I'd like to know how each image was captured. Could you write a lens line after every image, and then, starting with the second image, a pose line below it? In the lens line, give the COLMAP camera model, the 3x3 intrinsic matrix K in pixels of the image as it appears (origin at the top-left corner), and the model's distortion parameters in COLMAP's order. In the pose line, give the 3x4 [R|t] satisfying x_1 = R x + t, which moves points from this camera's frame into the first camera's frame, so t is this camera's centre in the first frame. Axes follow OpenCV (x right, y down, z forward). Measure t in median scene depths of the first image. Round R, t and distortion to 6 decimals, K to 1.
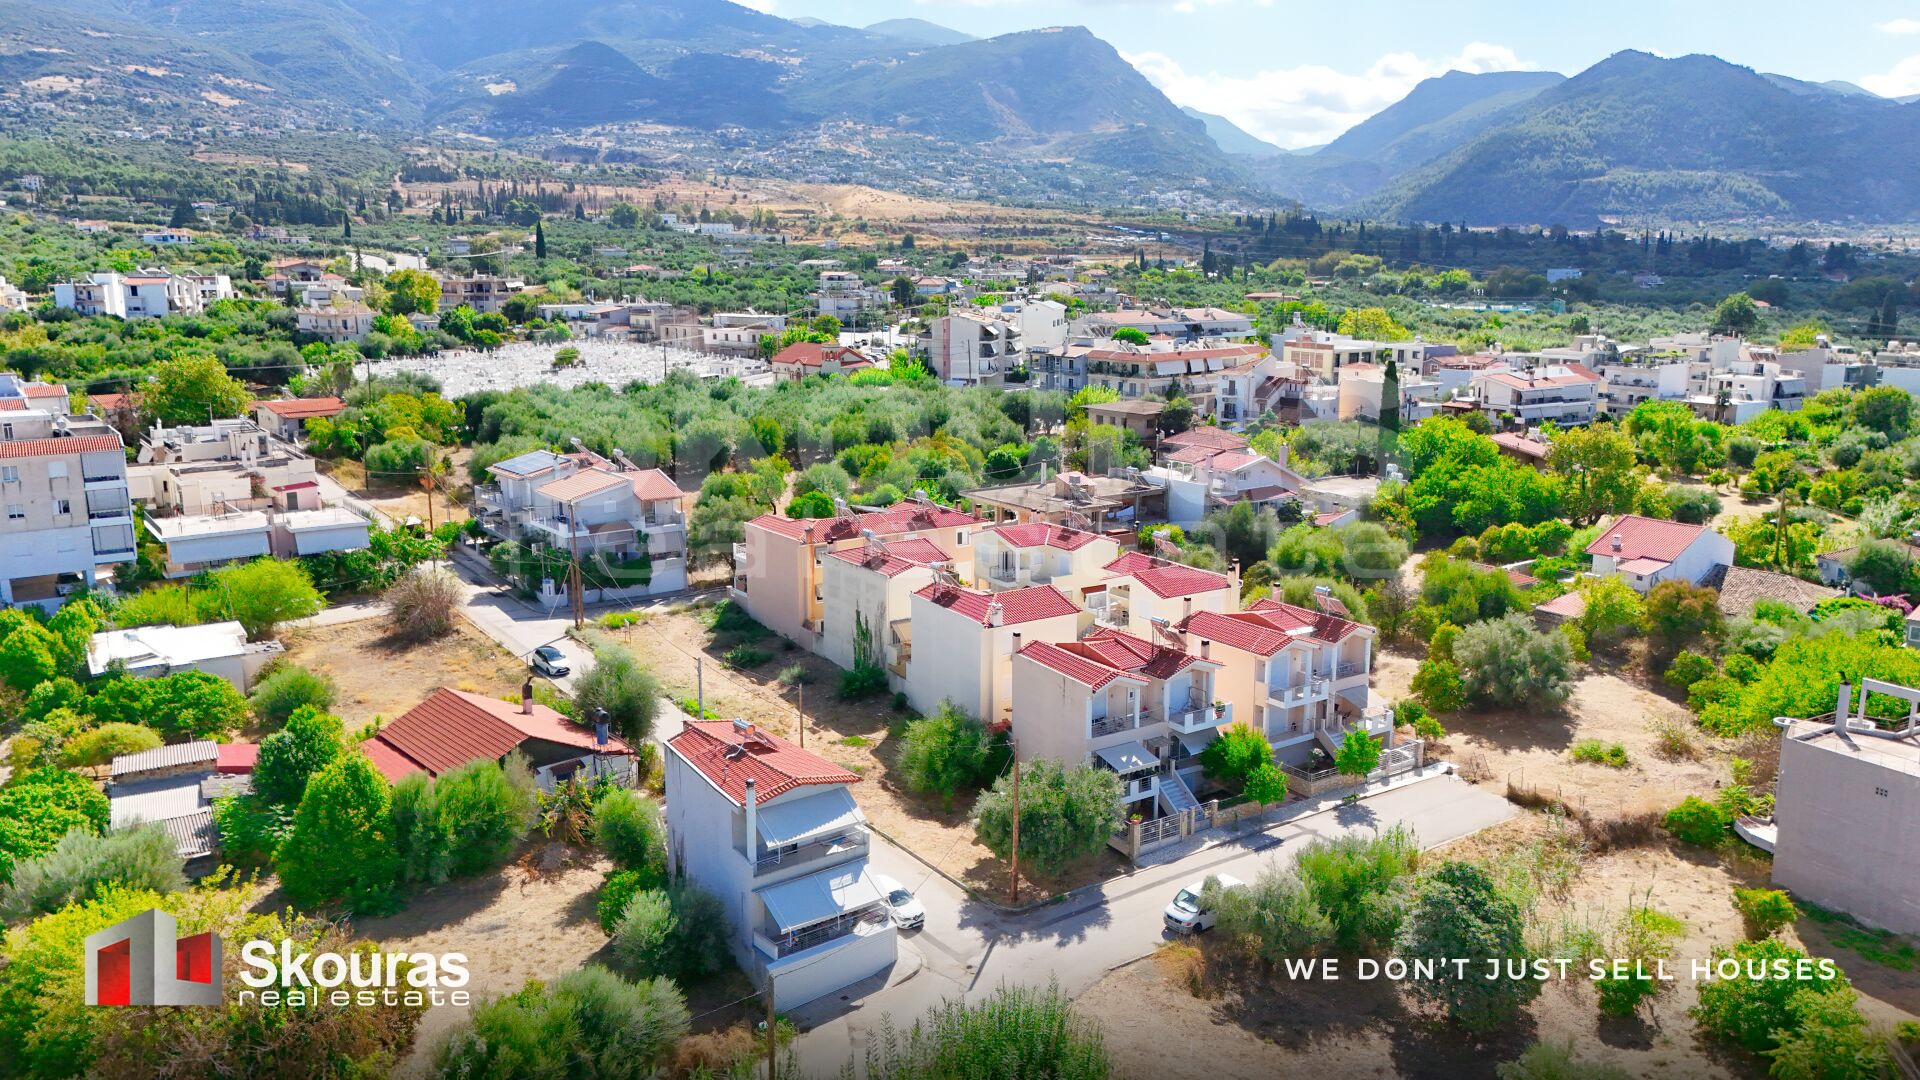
lens RADIAL K [[1416.8, 0, 957.6], [0, 1416.8, 536.2], [0, 0, 1]] dist [0.071688, -0.068962]
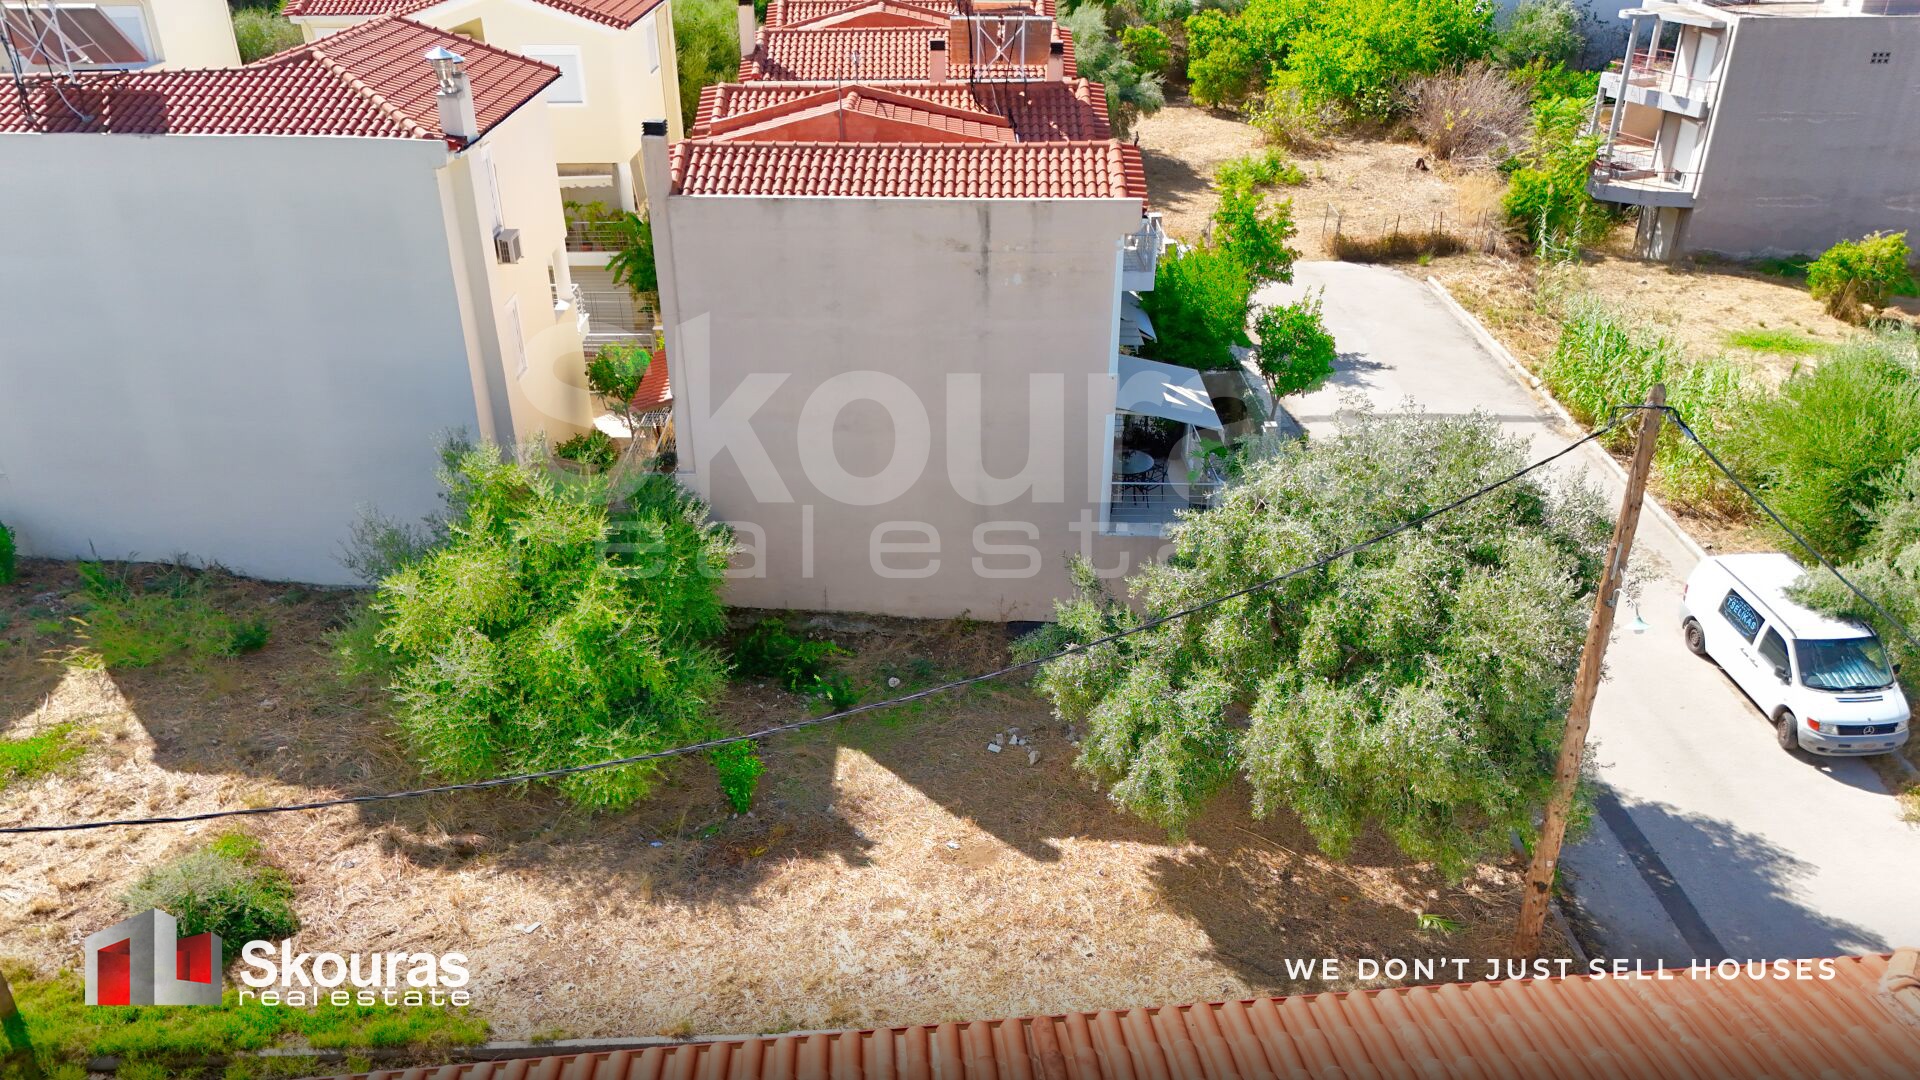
lens RADIAL K [[1416.8, 0, 954.4], [0, 1416.8, 534.1], [0, 0, 1]] dist [0.071688, -0.068962]
pose [[0.553799, -0.390543, 0.735379, -0.115598], [0.174296, 0.917986, 0.356263, 0.038187], [-0.814203, -0.069125, 0.576450, 0.564166]]
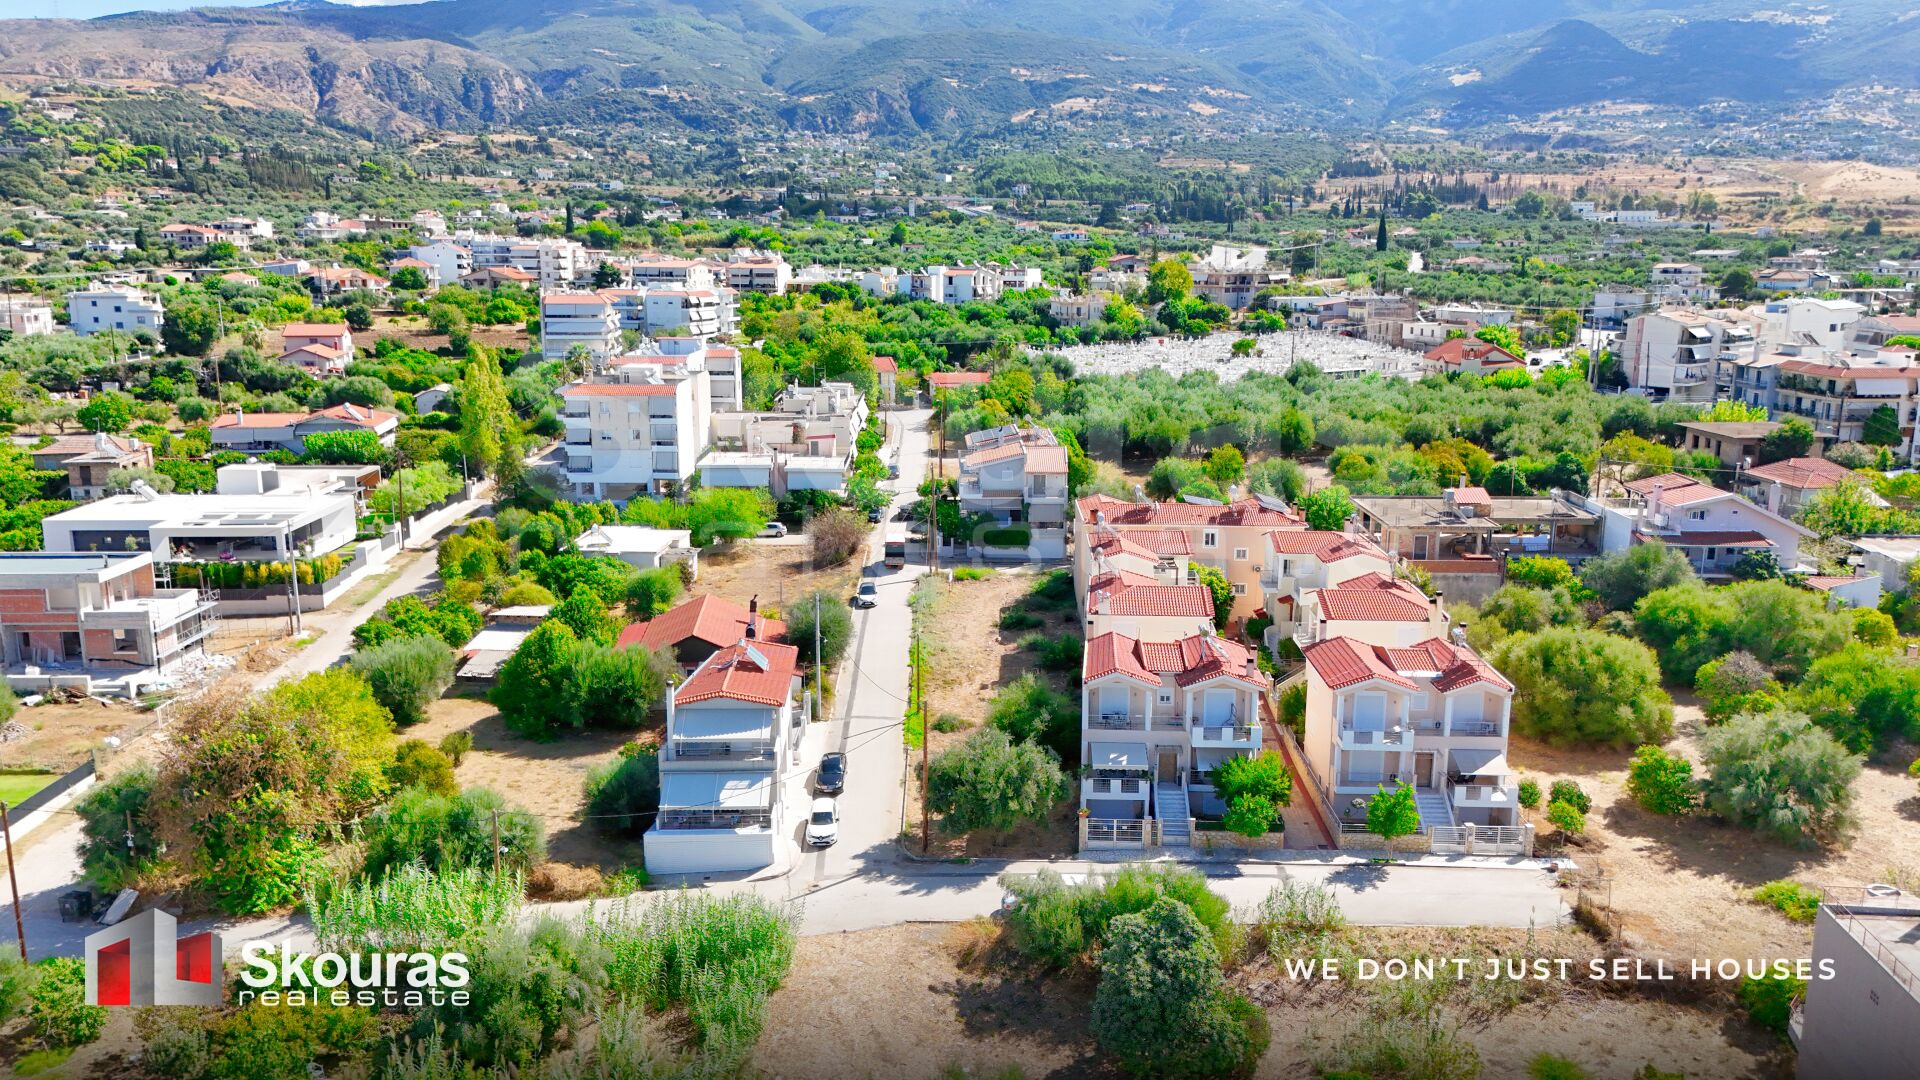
lens RADIAL K [[1416.8, 0, 954.4], [0, 1416.8, 537.1], [0, 0, 1]] dist [0.071688, -0.068962]
pose [[0.803322, 0.120912, -0.583142, 0.395422], [-0.117563, 0.992101, 0.043756, -0.017492], [0.583826, 0.033406, 0.811191, 0.080183]]
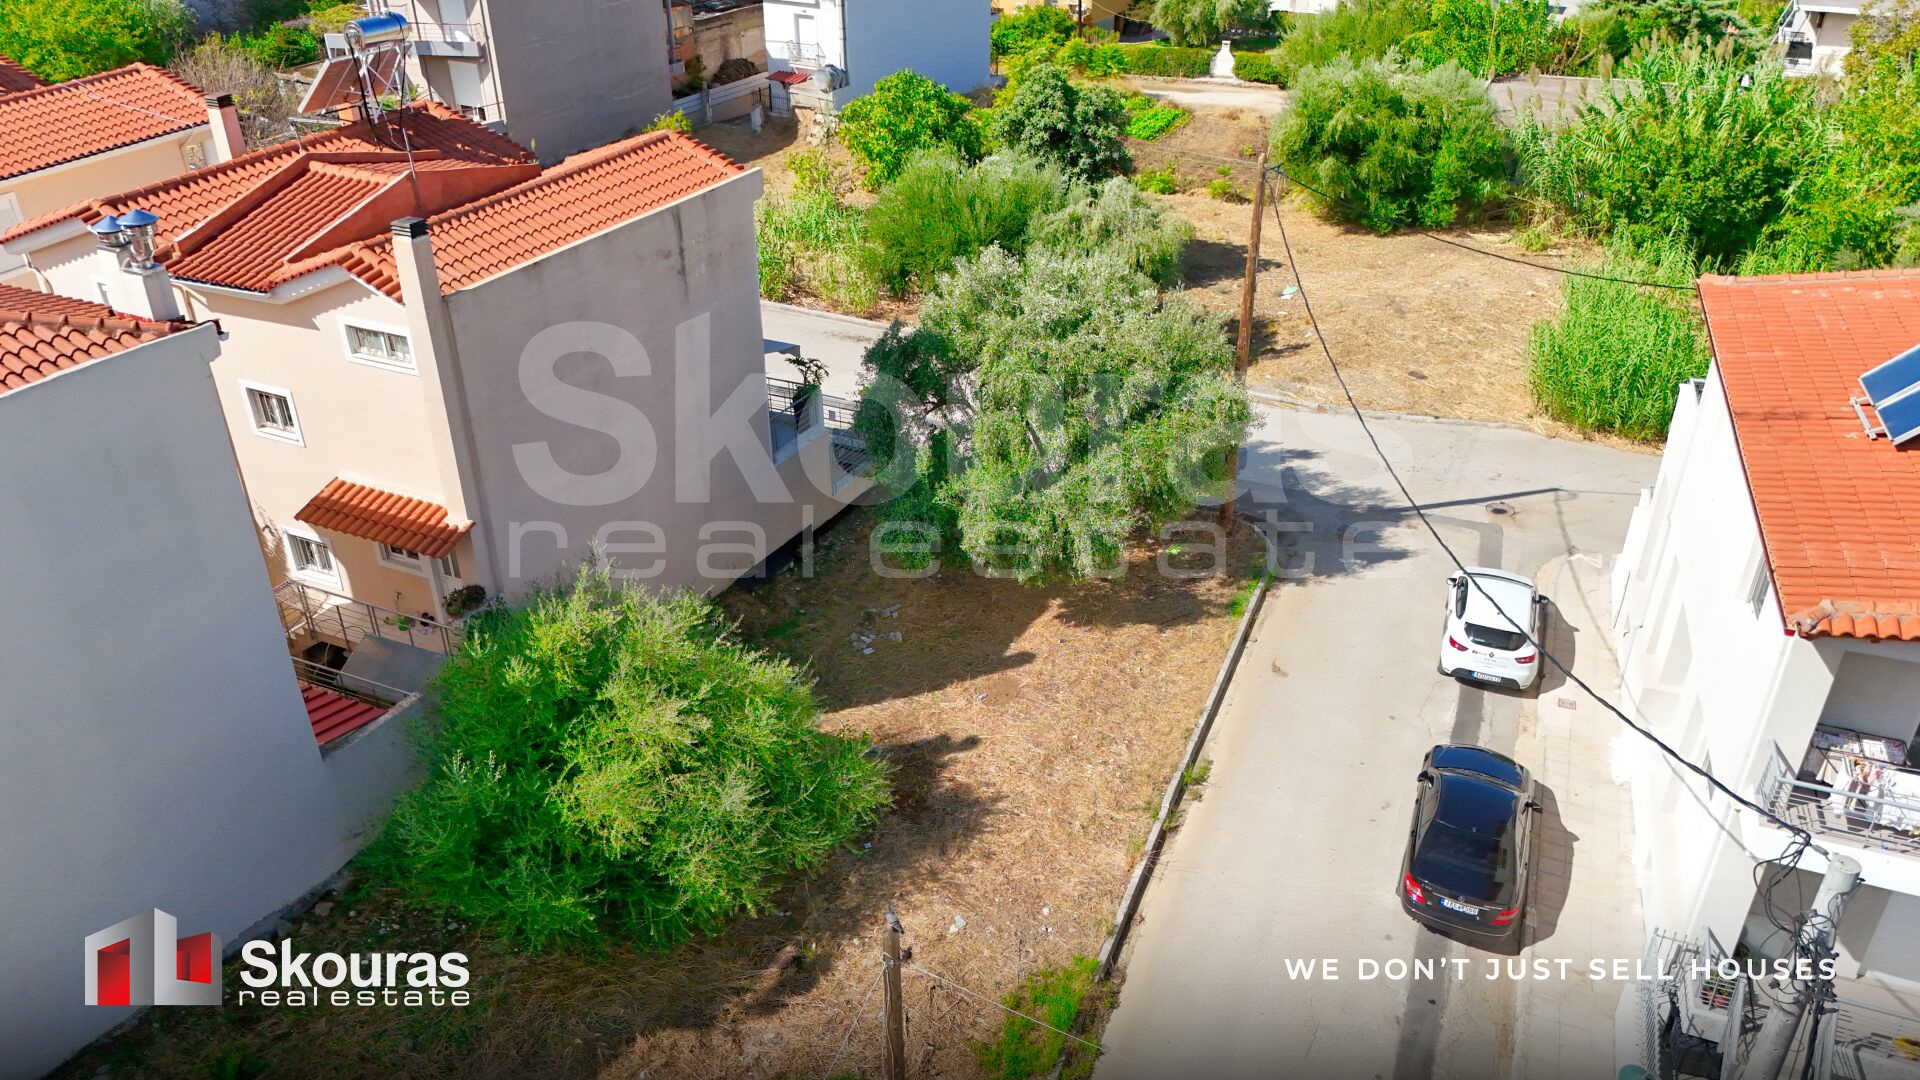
lens RADIAL K [[1416.8, 0, 954.7], [0, 1416.8, 538.5], [0, 0, 1]] dist [0.071688, -0.068962]
pose [[-0.518865, -0.428738, 0.739569, -0.148263], [0.171444, 0.795372, 0.581369, -0.009647], [-0.837488, 0.428446, -0.339187, 0.736808]]
